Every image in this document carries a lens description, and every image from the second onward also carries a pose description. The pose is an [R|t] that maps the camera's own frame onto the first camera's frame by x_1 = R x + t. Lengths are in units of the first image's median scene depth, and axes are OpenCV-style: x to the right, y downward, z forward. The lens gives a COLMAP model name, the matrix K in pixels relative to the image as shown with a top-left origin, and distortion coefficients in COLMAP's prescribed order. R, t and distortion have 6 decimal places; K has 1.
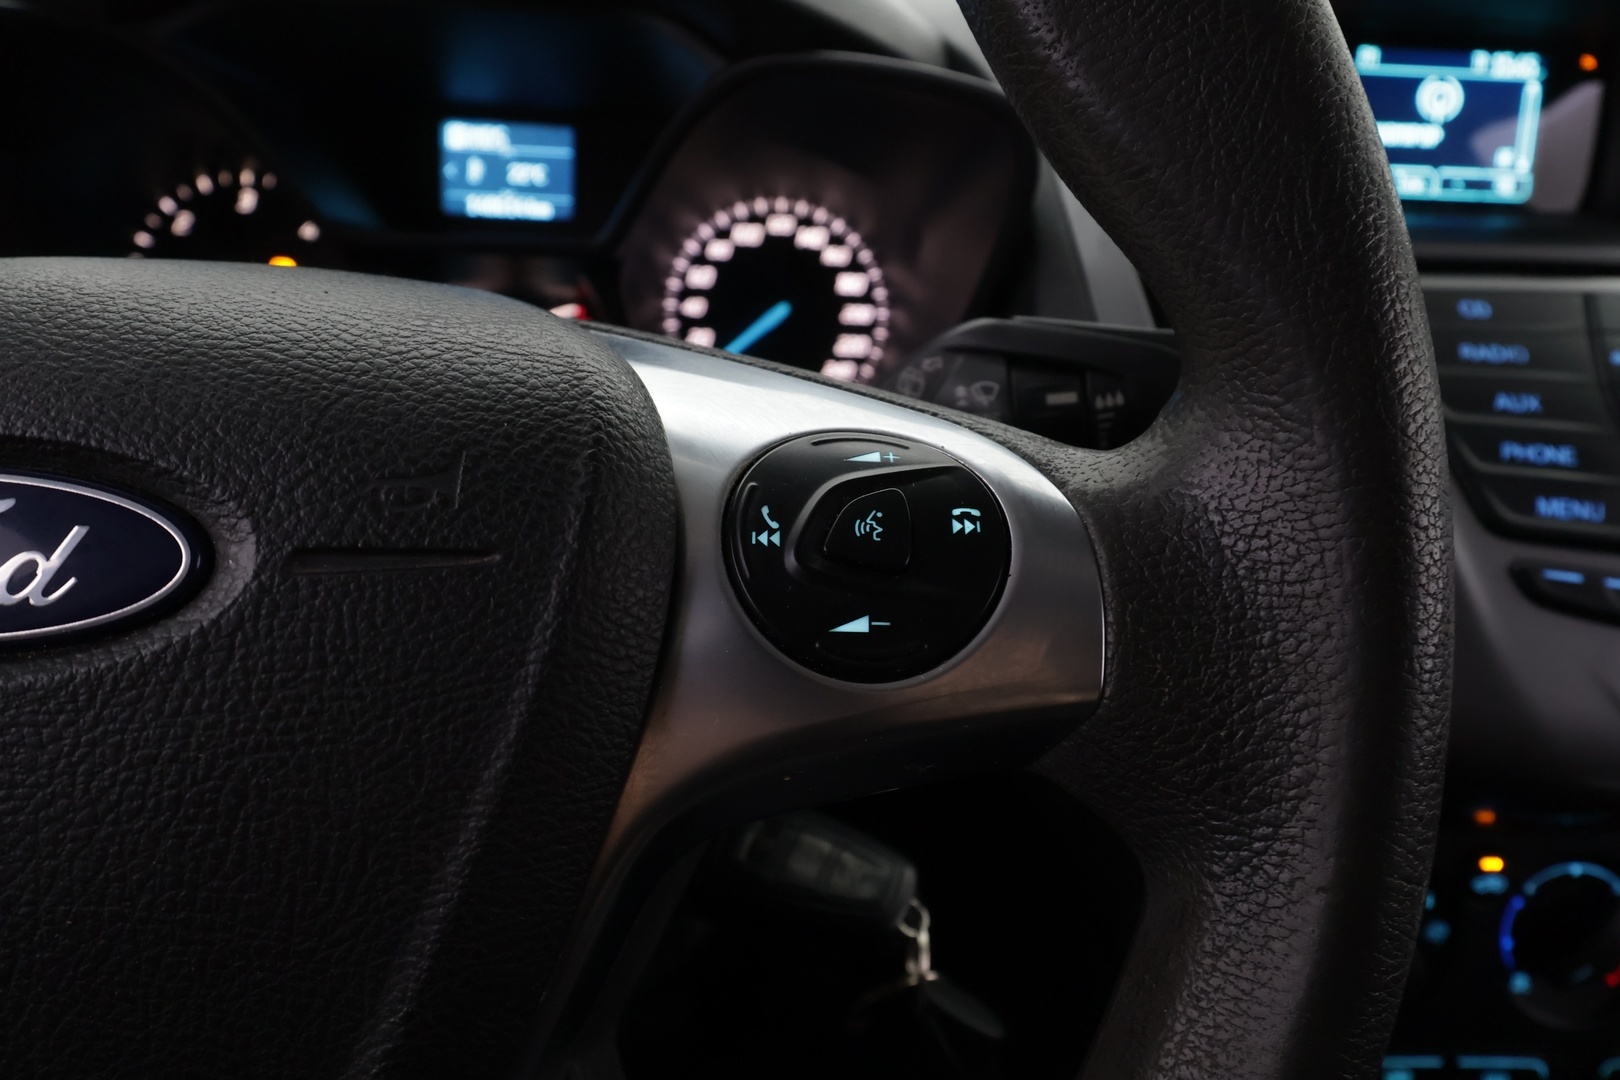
lens RADIAL K [[1127.0, 0, 823.6], [0, 1127.0, 548.6], [0, 0, 1]] dist [0.017095, -0.000720]
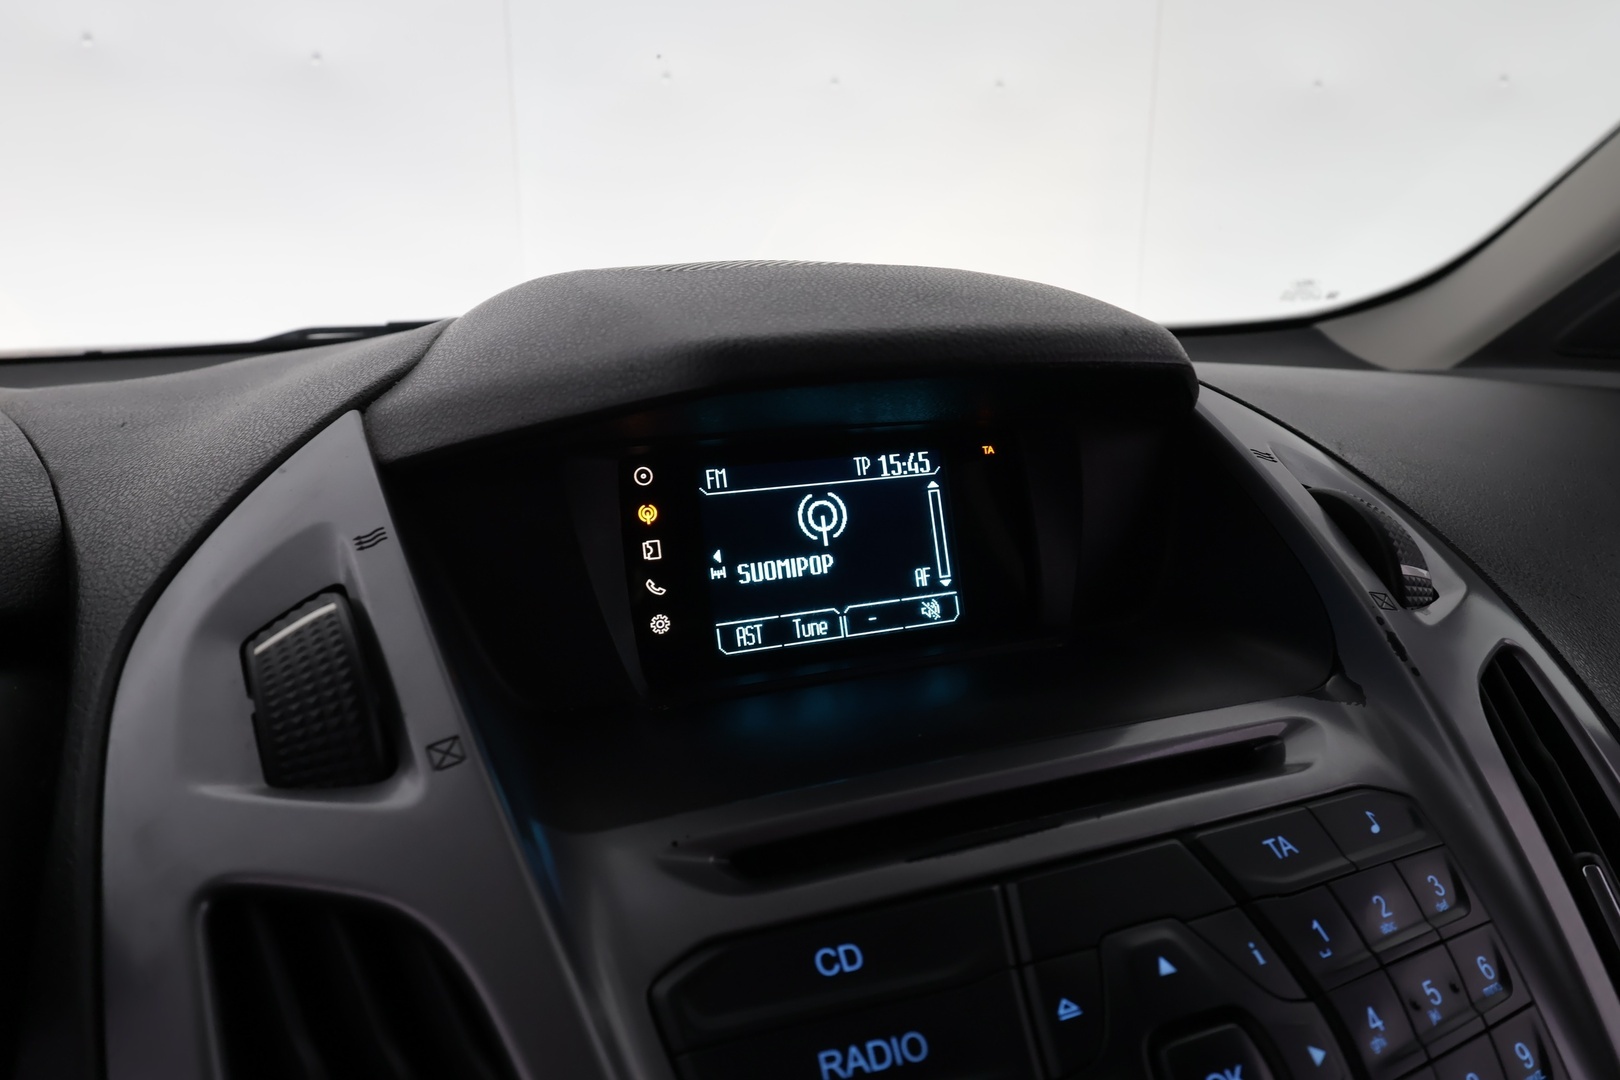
lens RADIAL K [[1127.0, 0, 806.9], [0, 1127.0, 543.4], [0, 0, 1]] dist [0.017095, -0.000720]
pose [[0.950453, -0.136867, 0.279118, 0.301584], [0.197126, 0.959615, -0.200700, -0.216596], [-0.240377, 0.245777, 0.939049, 0.282233]]
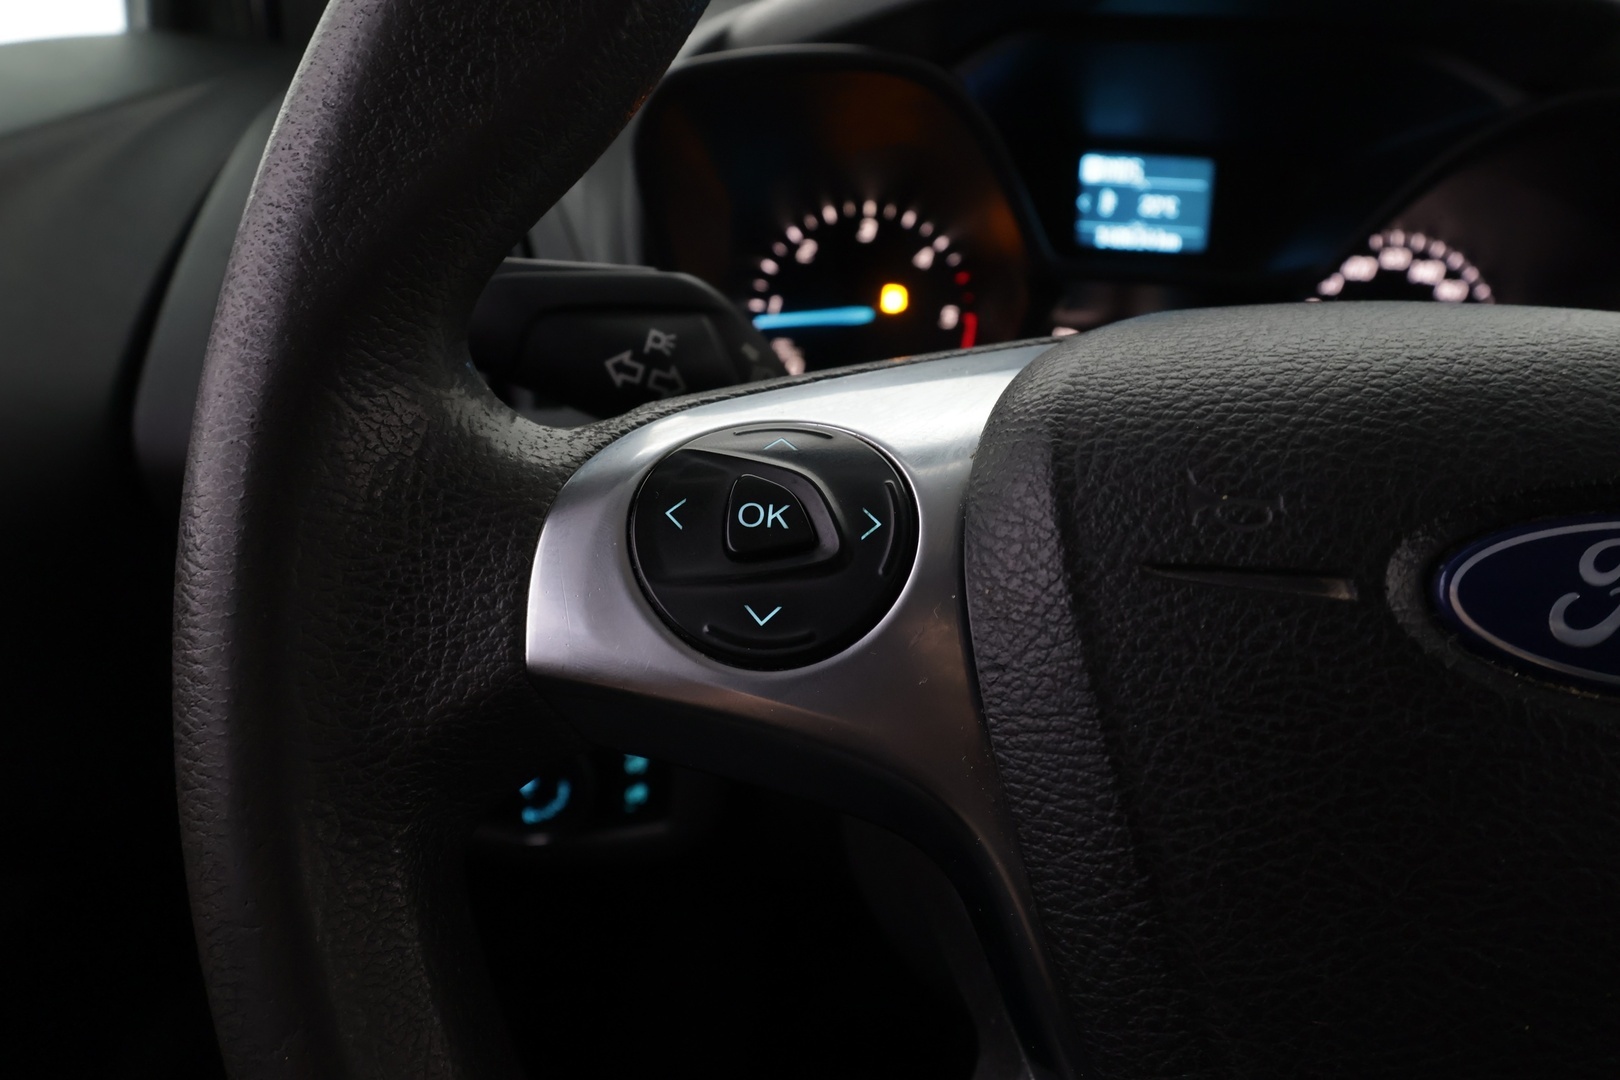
lens RADIAL K [[1127.0, 0, 818.2], [0, 1127.0, 550.2], [0, 0, 1]] dist [0.017095, -0.000720]
pose [[0.991839, 0.046362, -0.118766, -0.426886], [-0.048759, 0.998660, -0.017356, 0.007743], [0.117803, 0.023005, 0.992771, -0.031073]]
